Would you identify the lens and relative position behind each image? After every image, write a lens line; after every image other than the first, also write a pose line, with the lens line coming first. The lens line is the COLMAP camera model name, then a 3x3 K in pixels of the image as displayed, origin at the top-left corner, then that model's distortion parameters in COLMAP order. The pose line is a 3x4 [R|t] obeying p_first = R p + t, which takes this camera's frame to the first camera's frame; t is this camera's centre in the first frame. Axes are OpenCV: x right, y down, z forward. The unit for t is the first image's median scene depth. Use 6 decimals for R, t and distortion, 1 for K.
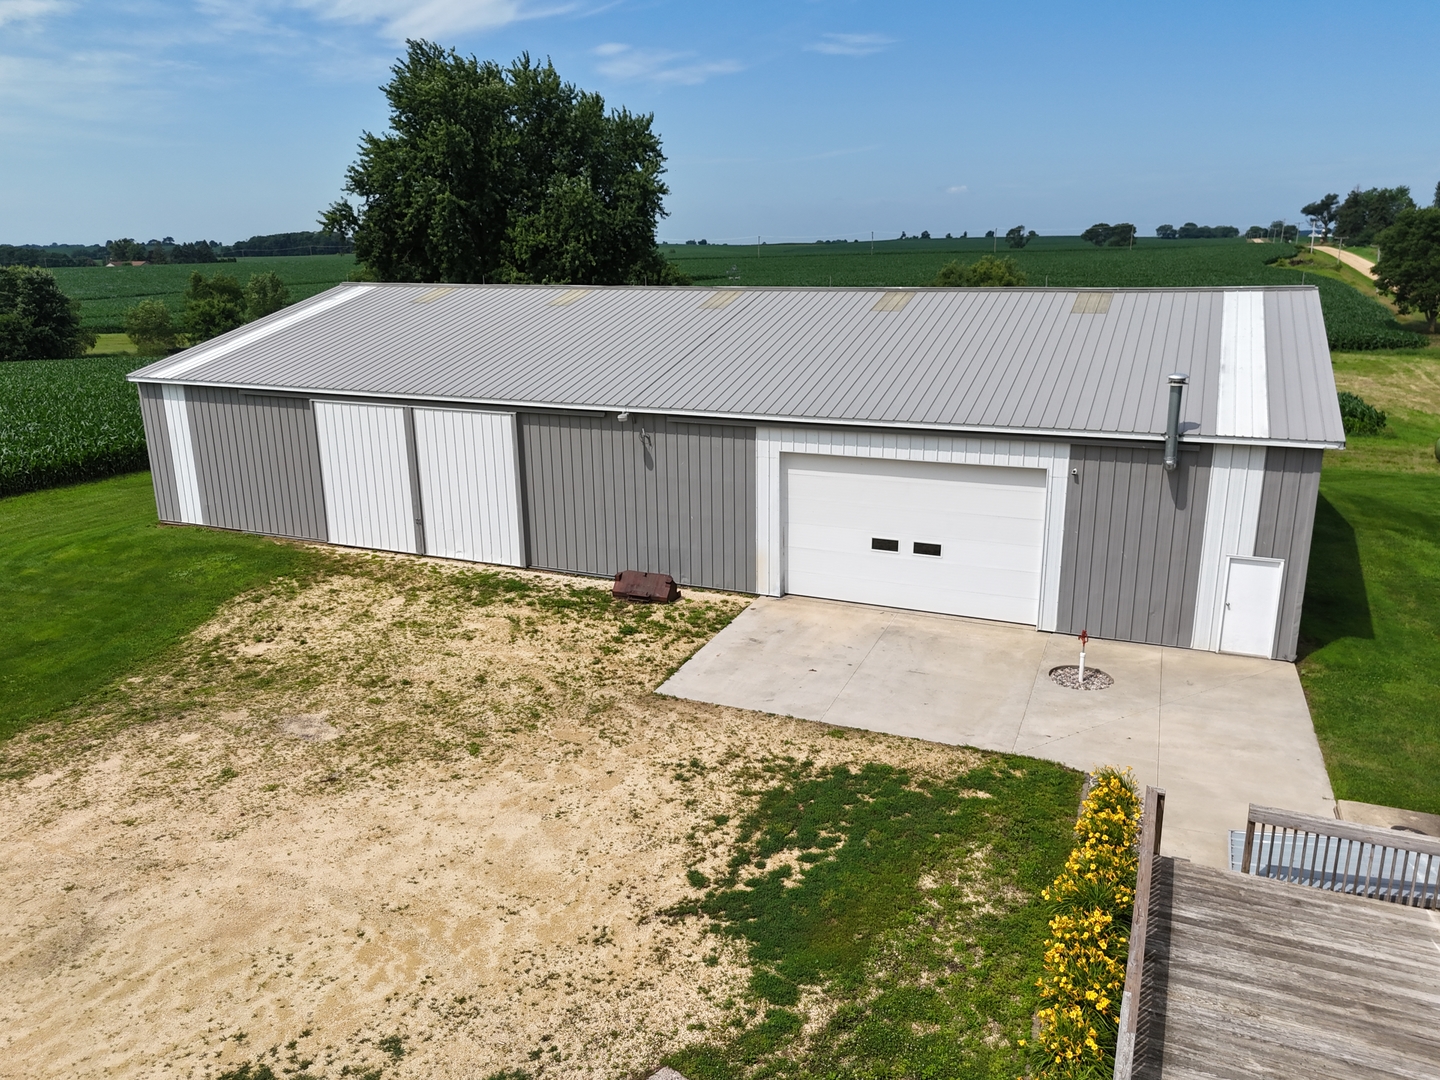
lens RADIAL K [[1053.2, 0, 716.1], [0, 1053.2, 540.9], [0, 0, 1]] dist [0.103158, -0.106659]
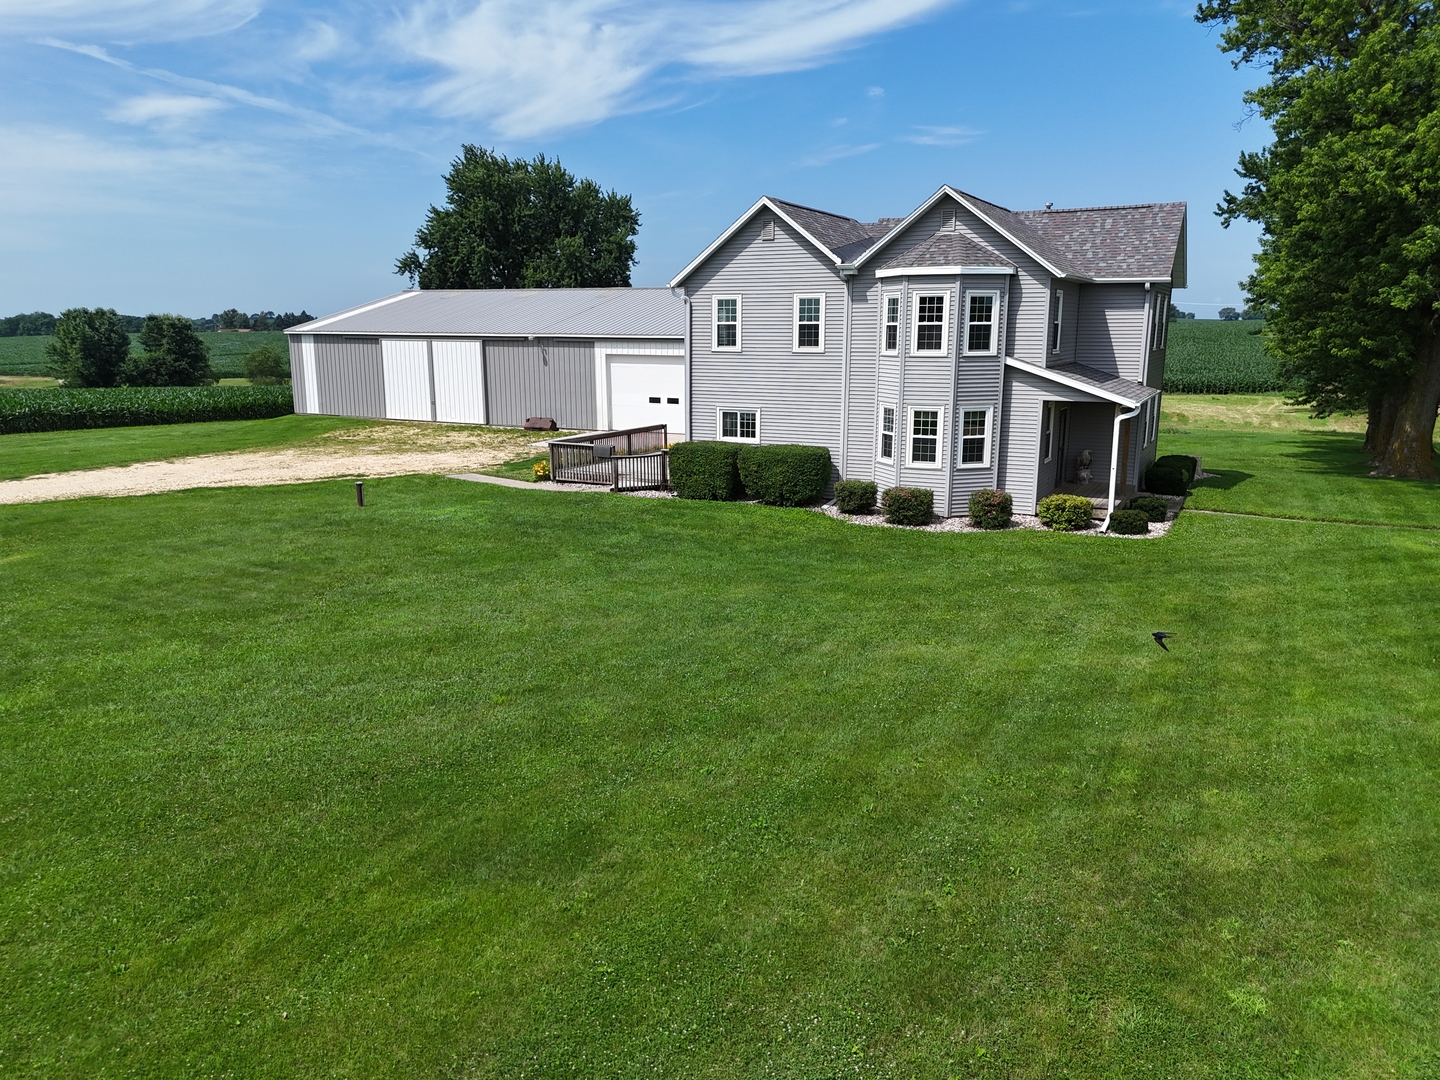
lens RADIAL K [[1053.2, 0, 716.1], [0, 1053.2, 540.9], [0, 0, 1]] dist [0.103158, -0.106659]
pose [[0.997620, 0.024761, -0.064351, 0.302513], [-0.029204, 0.997186, -0.069045, 0.298281], [0.062460, 0.070760, 0.995536, -0.716166]]
